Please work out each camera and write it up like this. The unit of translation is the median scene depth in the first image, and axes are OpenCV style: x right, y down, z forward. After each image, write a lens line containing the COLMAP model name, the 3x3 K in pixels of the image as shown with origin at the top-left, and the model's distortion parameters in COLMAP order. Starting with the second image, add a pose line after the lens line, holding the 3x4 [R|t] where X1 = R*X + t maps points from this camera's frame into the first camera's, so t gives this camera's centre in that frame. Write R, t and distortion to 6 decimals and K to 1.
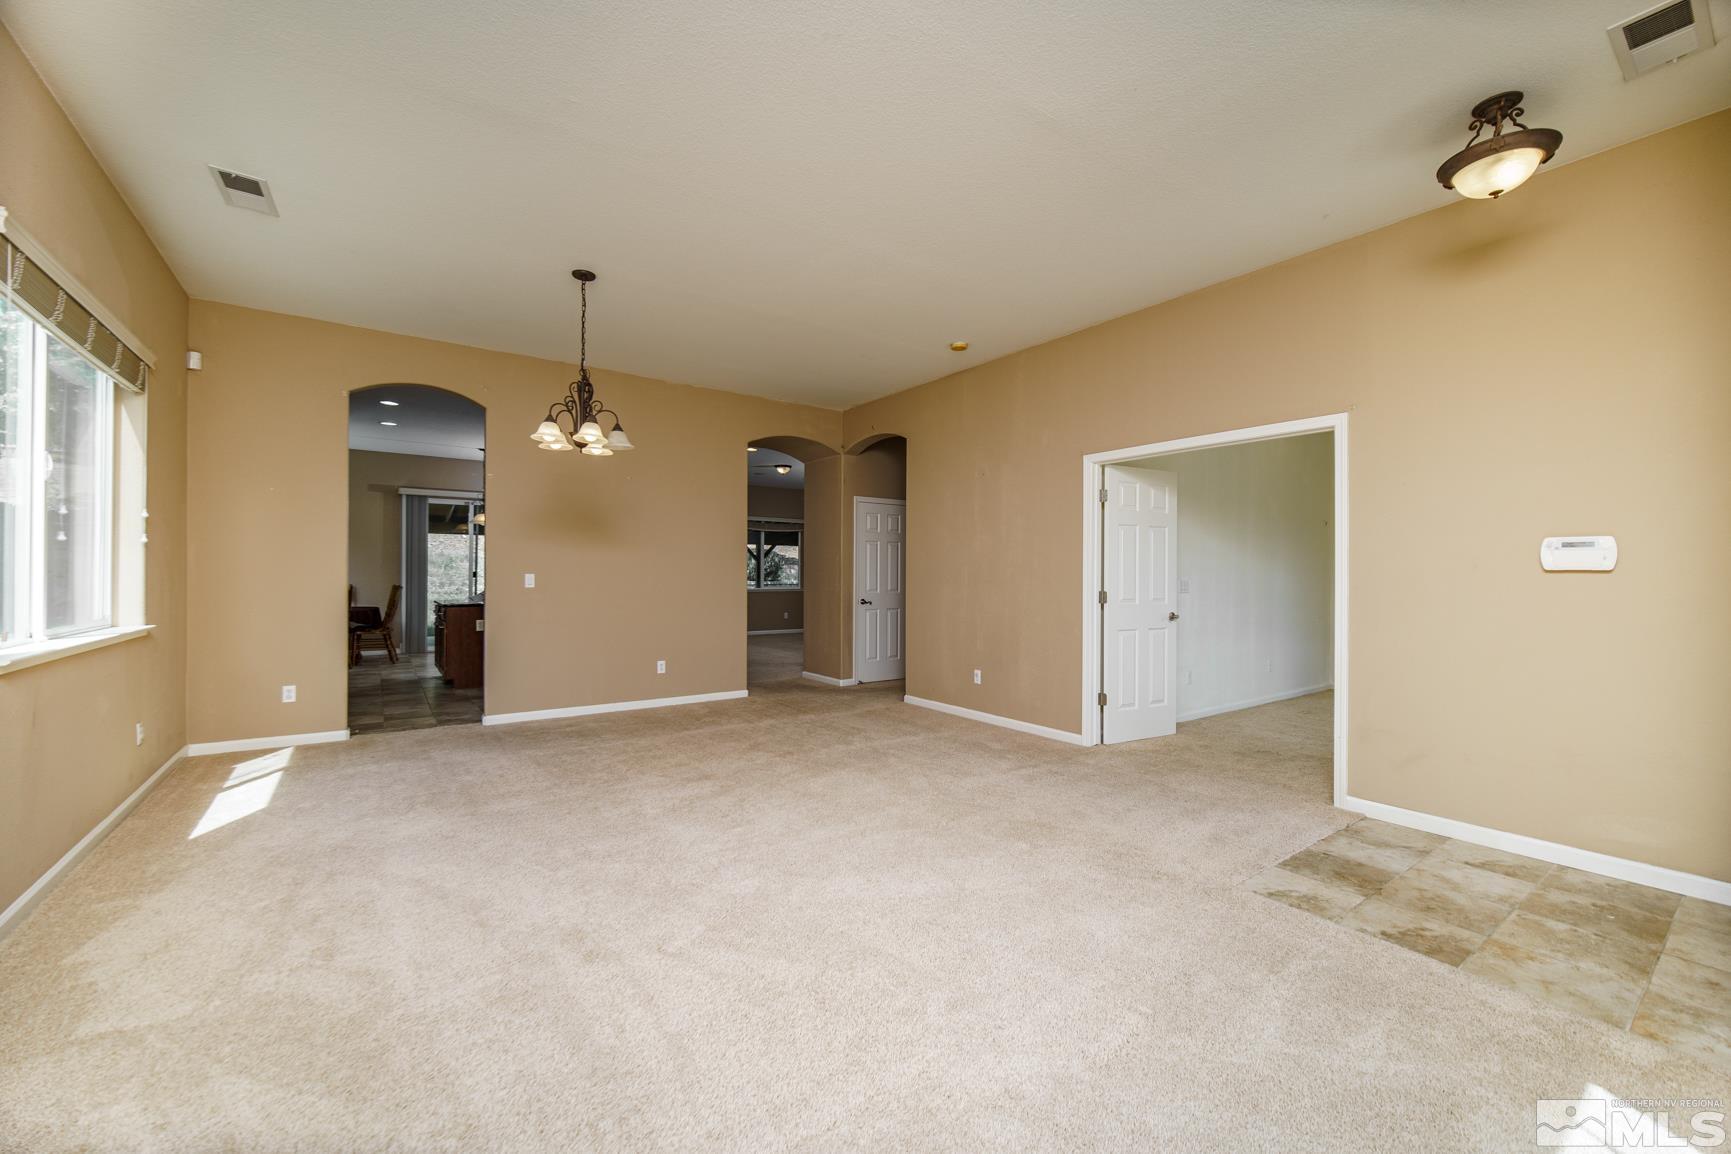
lens RADIAL K [[681.0, 0, 858.4], [0, 681.0, 574.2], [0, 0, 1]] dist [0.000514, 0.000016]
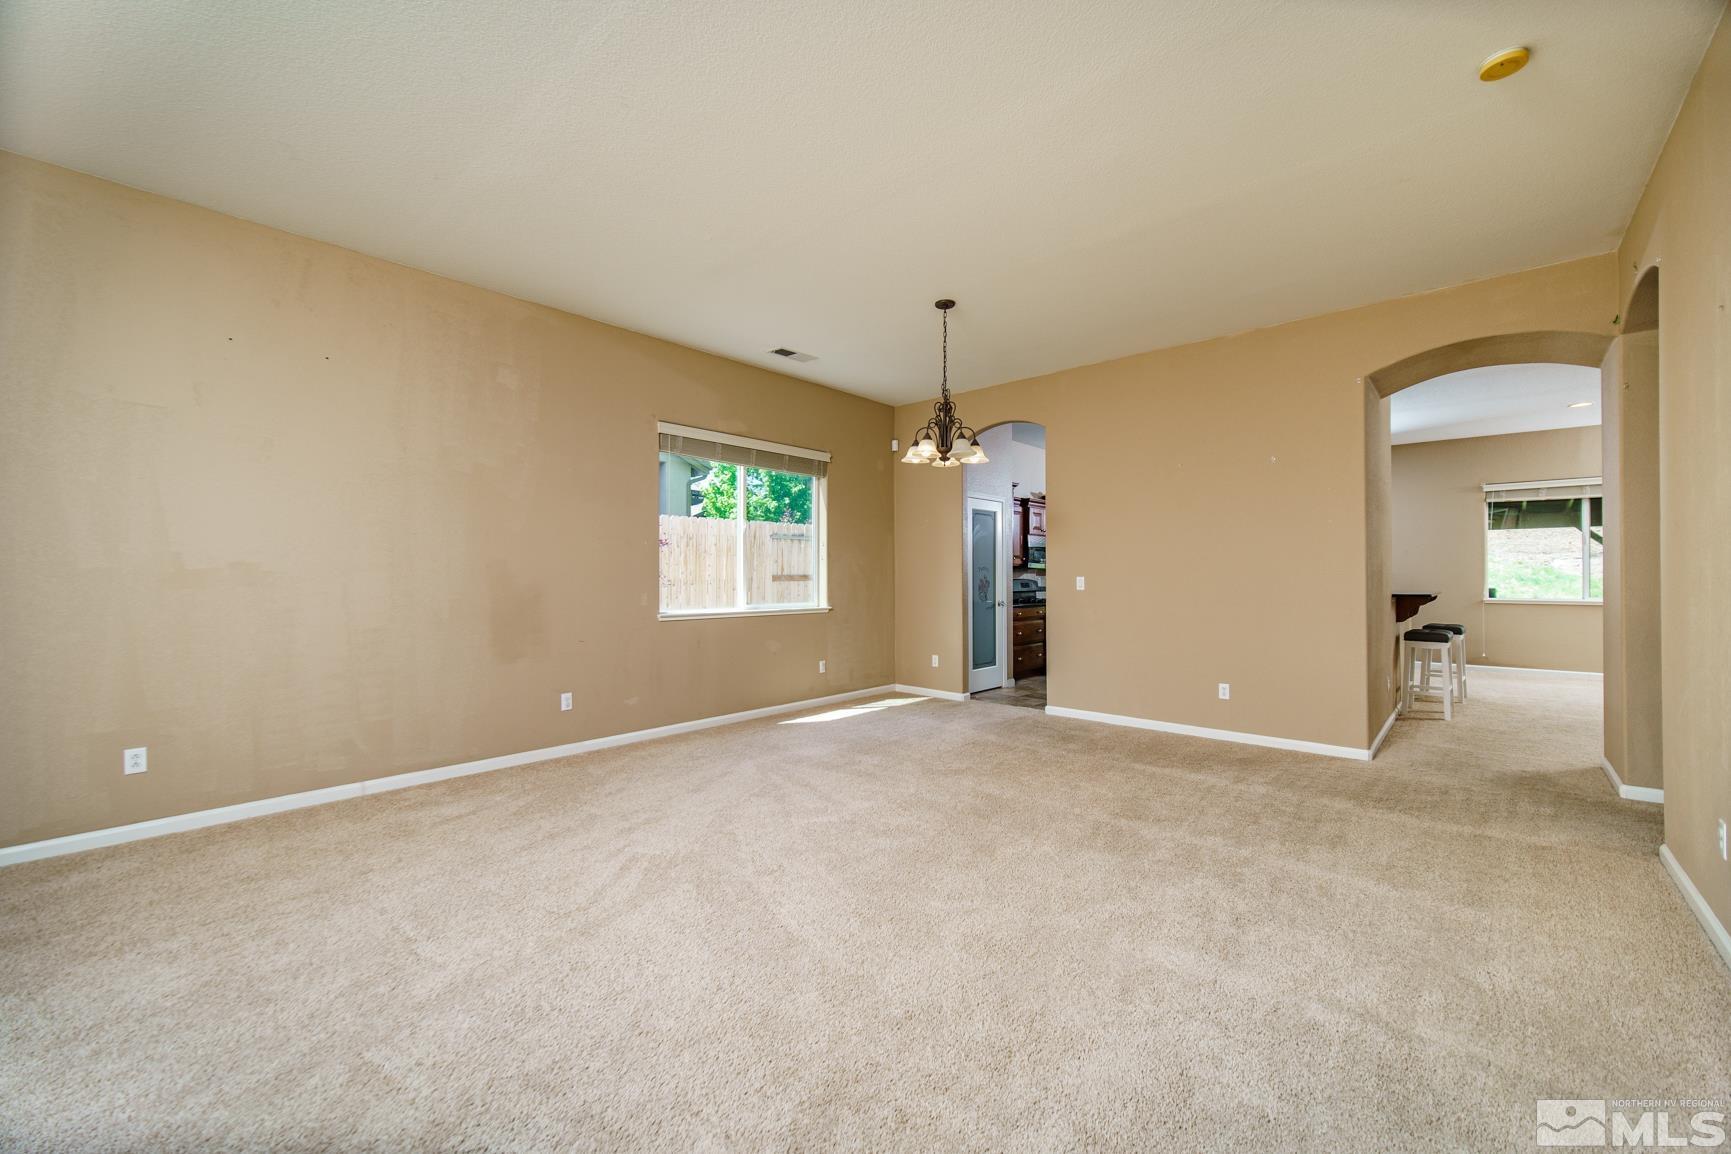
lens RADIAL K [[681.0, 0, 858.4], [0, 681.0, 574.2], [0, 0, 1]] dist [0.000514, 0.000016]
pose [[0.212772, -0.009490, -0.977056, 0.604601], [0.002813, 0.999955, -0.009100, 0.005540], [0.977098, -0.000812, 0.212789, 0.599178]]
